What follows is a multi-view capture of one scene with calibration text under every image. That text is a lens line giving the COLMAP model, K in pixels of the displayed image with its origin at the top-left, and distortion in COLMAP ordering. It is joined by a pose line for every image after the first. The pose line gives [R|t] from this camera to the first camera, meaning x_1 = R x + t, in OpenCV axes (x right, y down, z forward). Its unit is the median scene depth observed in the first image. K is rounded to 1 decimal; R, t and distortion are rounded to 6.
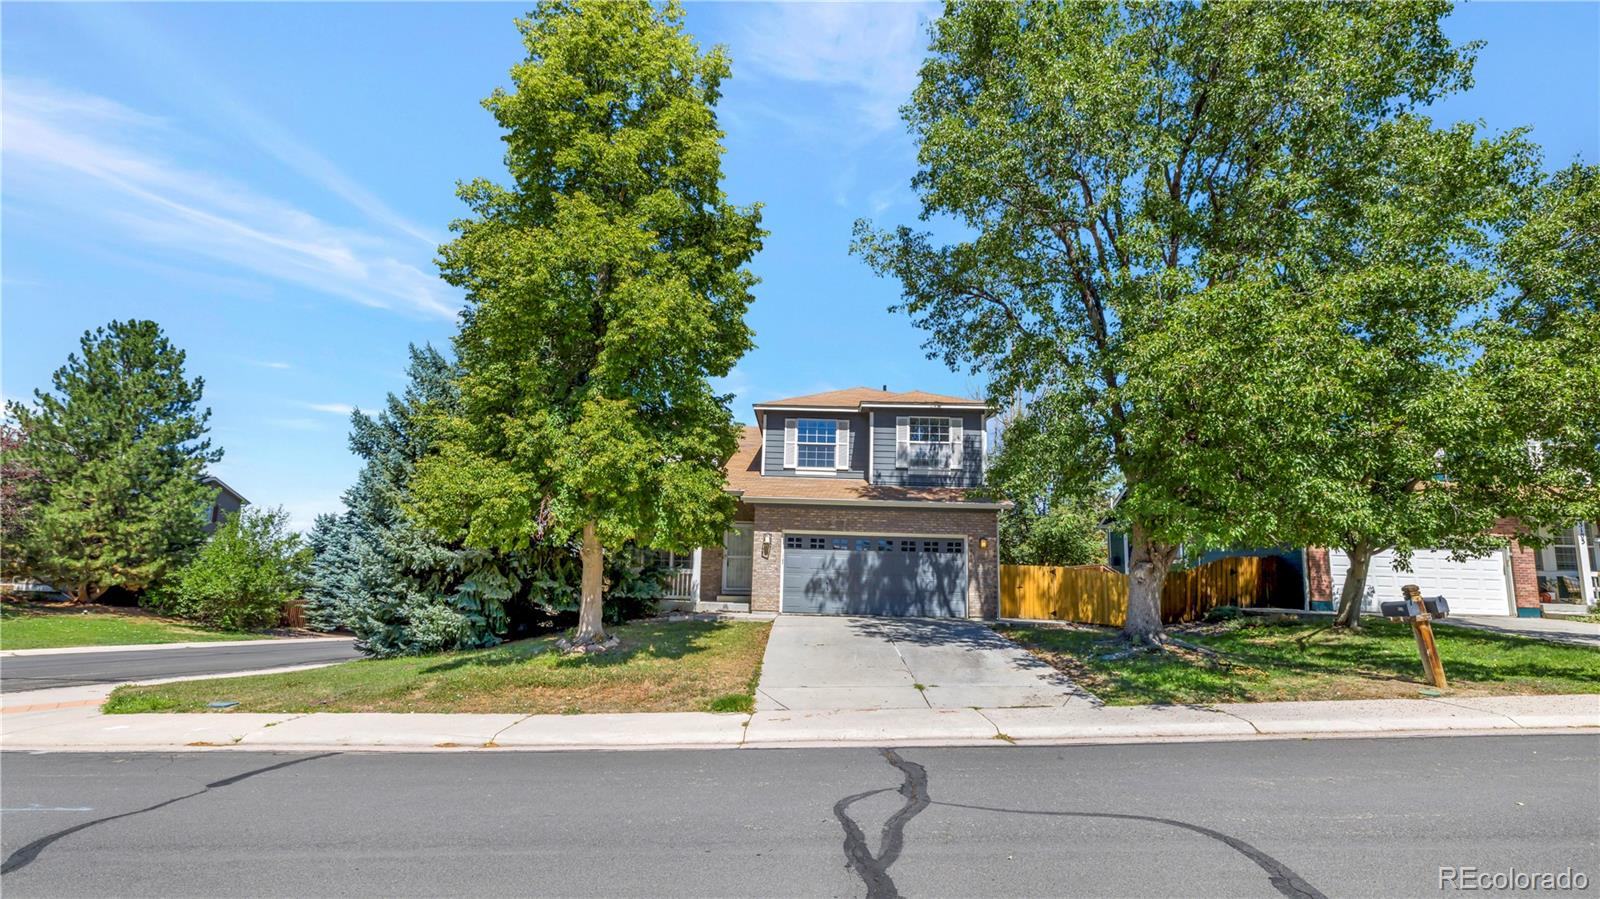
lens RADIAL K [[706.8, 0, 805.2], [0, 706.8, 450.9], [0, 0, 1]] dist [0.005270, 0.002530]
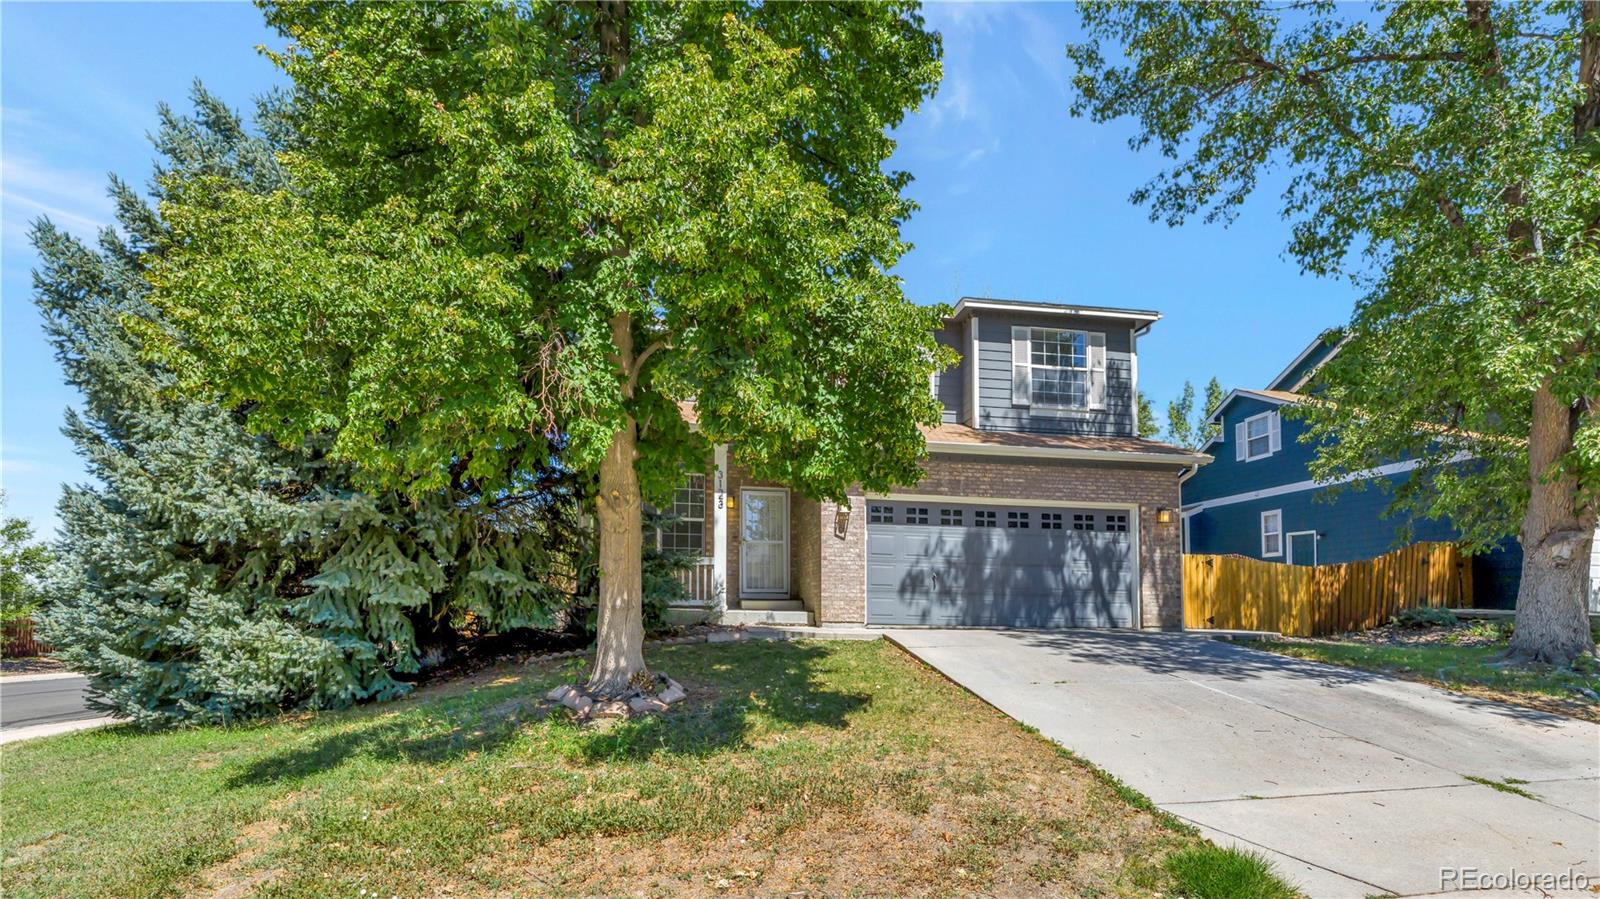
lens RADIAL K [[706.8, 0, 757.4], [0, 706.8, 560.6], [0, 0, 1]] dist [0.005270, 0.002530]
pose [[0.990021, -0.002287, 0.140903, -0.213624], [-0.016534, 0.991077, 0.132259, 0.091340], [-0.139949, -0.133269, 0.981149, 0.407247]]
